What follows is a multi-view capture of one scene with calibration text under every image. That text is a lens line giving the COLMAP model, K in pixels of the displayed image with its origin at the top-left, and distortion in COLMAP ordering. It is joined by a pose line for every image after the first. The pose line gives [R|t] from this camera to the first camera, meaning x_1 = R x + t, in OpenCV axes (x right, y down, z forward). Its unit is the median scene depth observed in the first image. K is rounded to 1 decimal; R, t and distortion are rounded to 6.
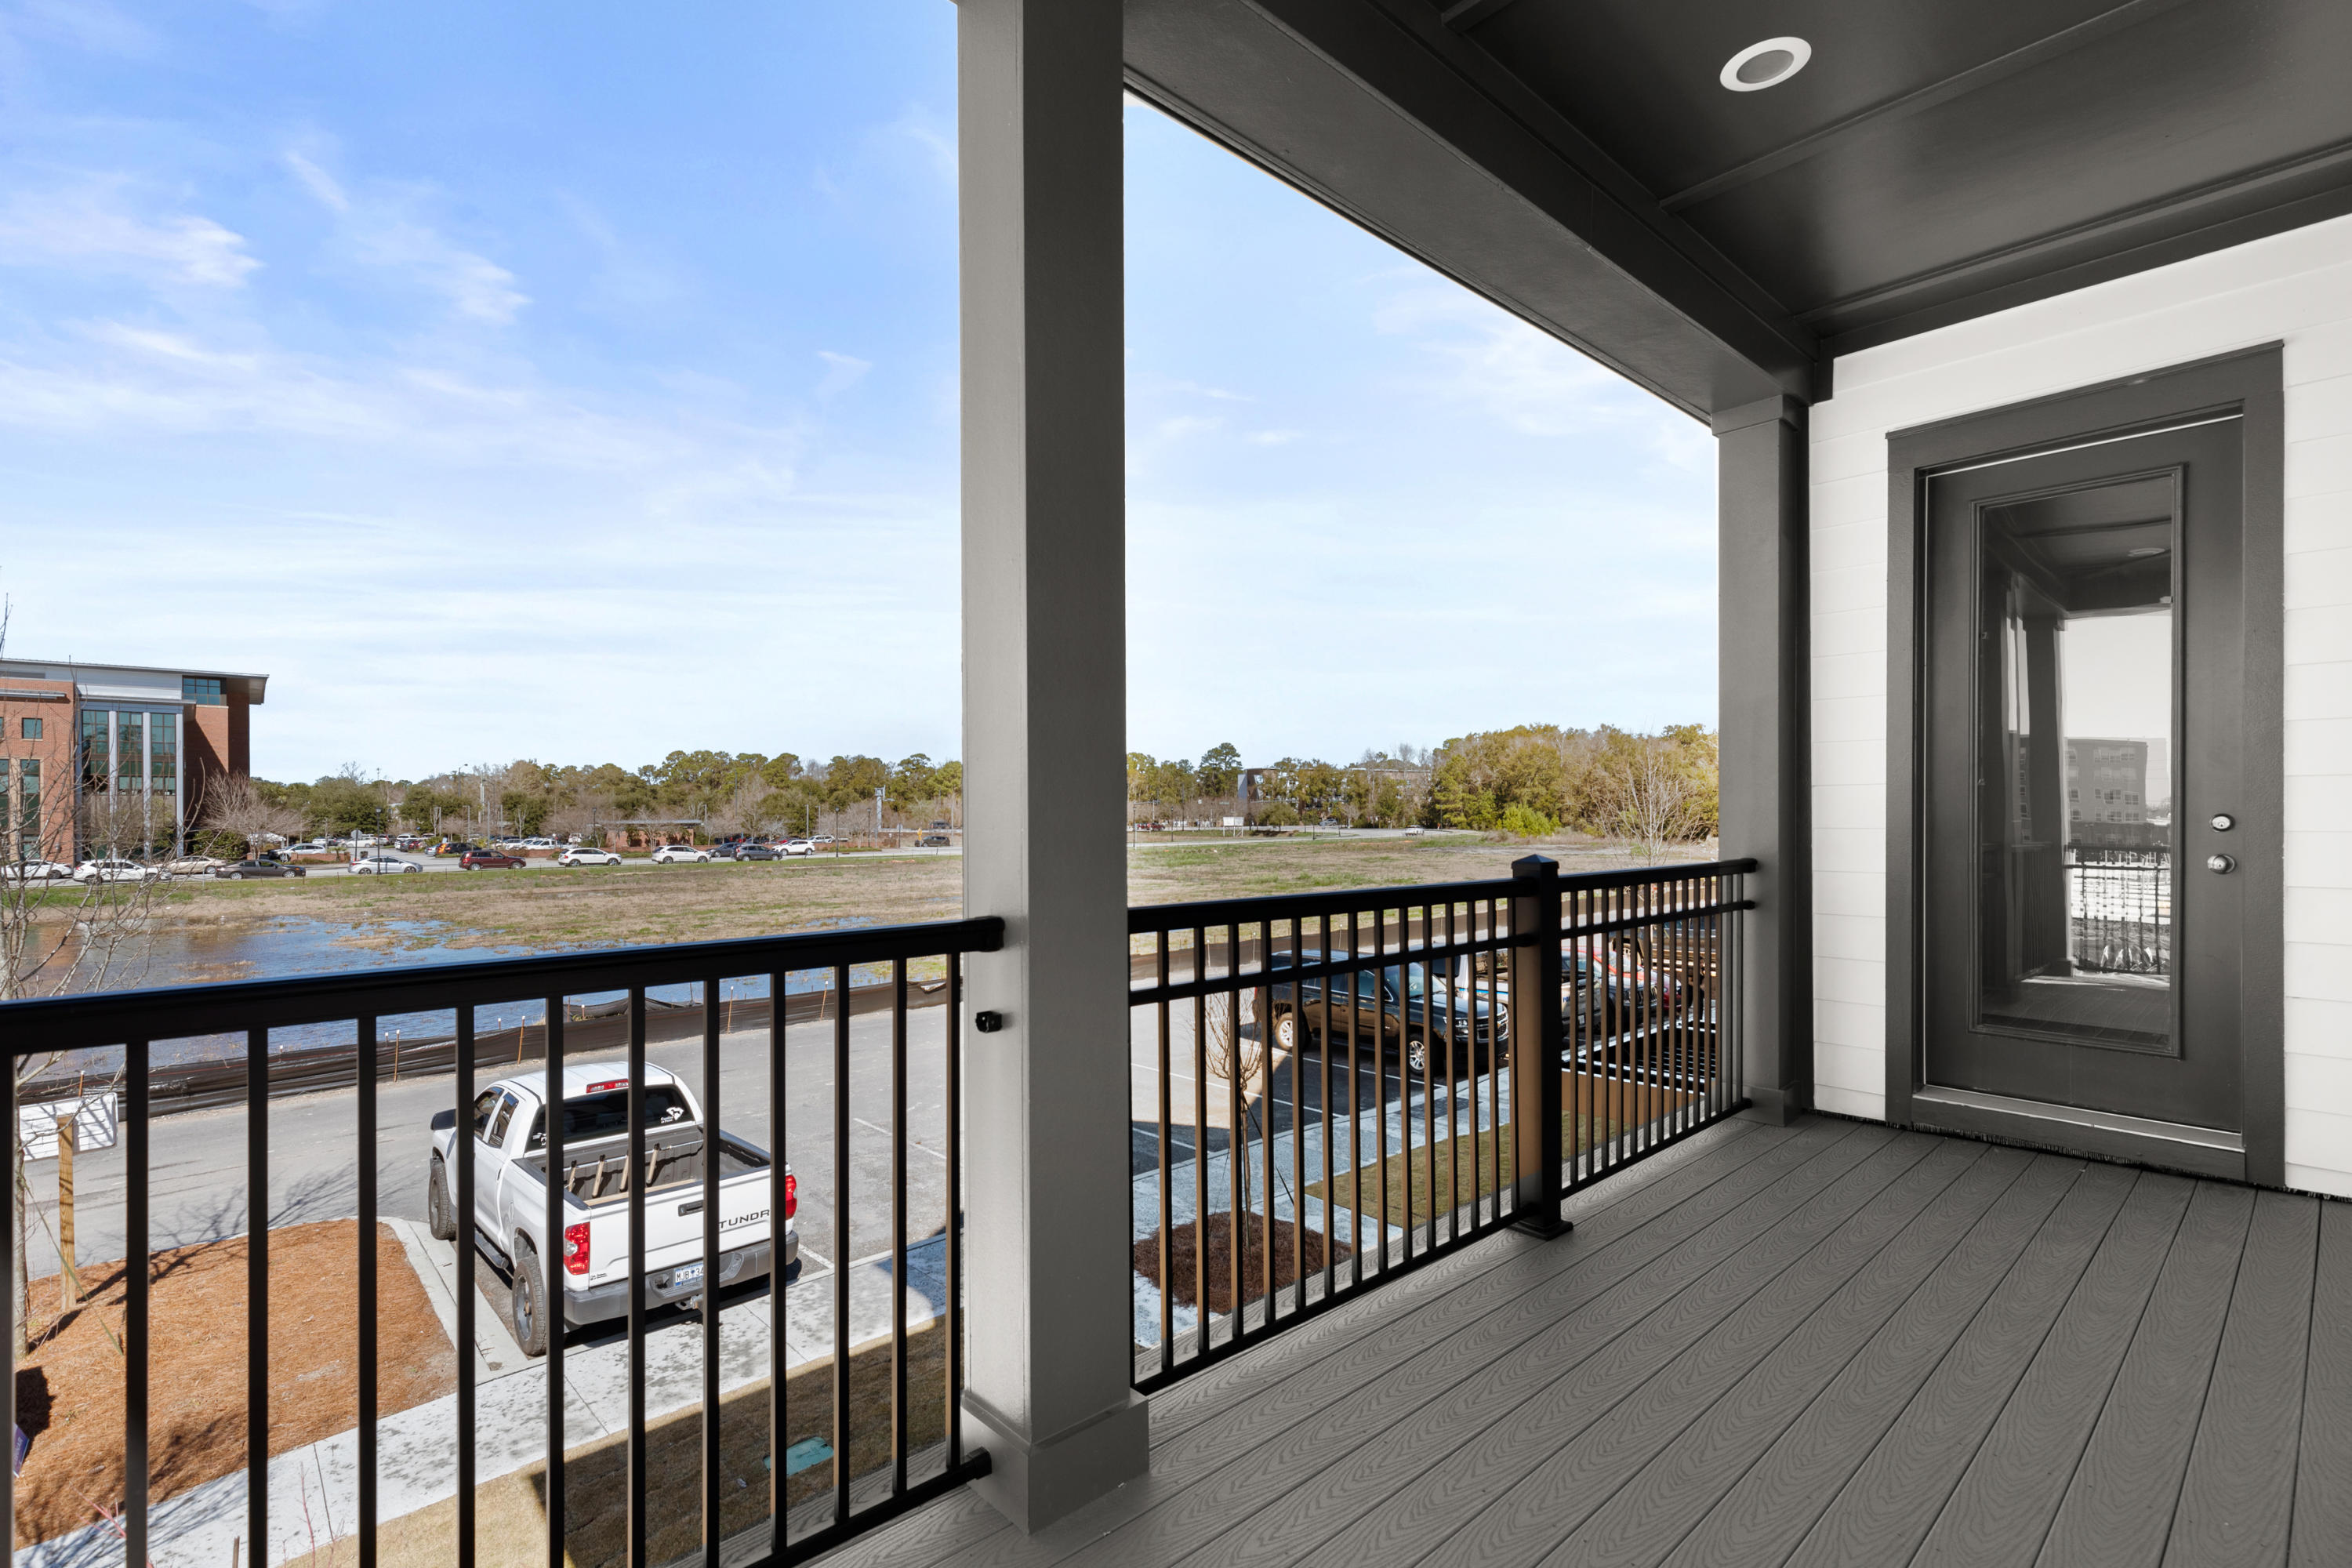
lens RADIAL K [[1064.5, 0, 1181.8], [0, 1064.5, 803.9], [0, 0, 1]] dist [0.007544, -0.000313]
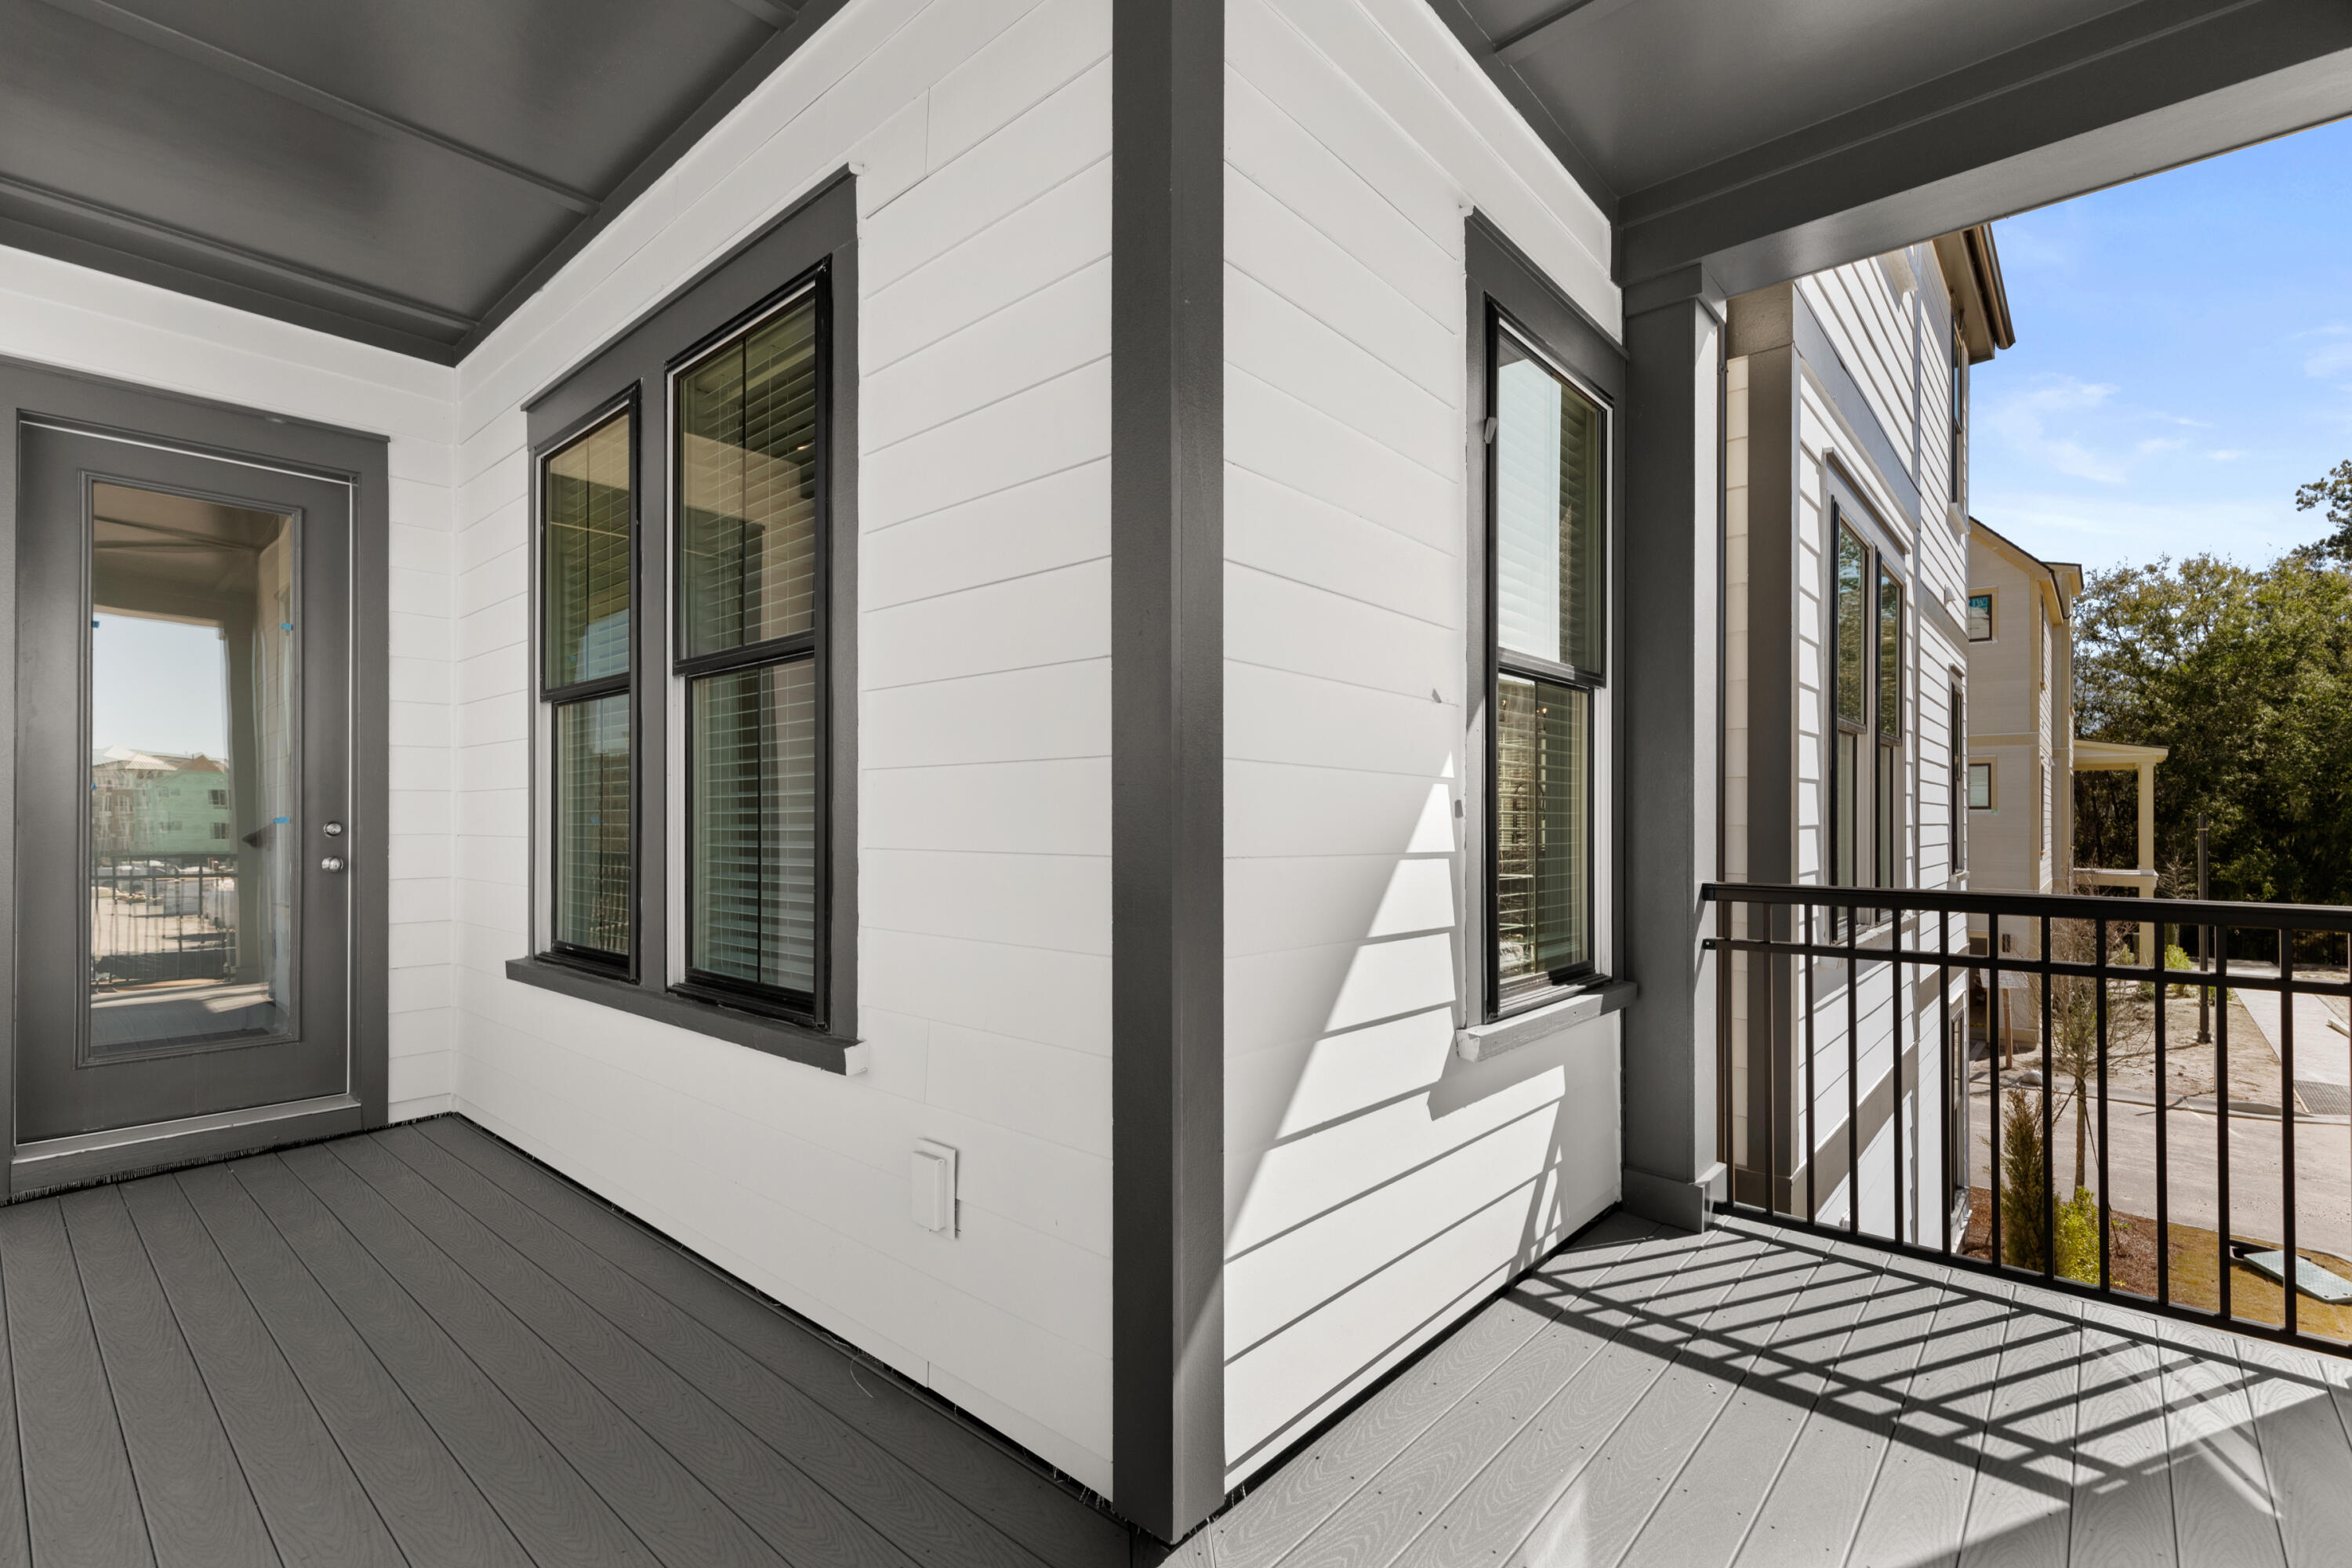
lens RADIAL K [[1064.5, 0, 1177.9], [0, 1064.5, 805.9], [0, 0, 1]] dist [0.007544, -0.000313]
pose [[-0.115498, 0.009814, 0.993259, -0.289589], [-0.012283, 0.999861, -0.011307, -0.005286], [-0.993232, -0.013506, -0.115361, 0.234085]]
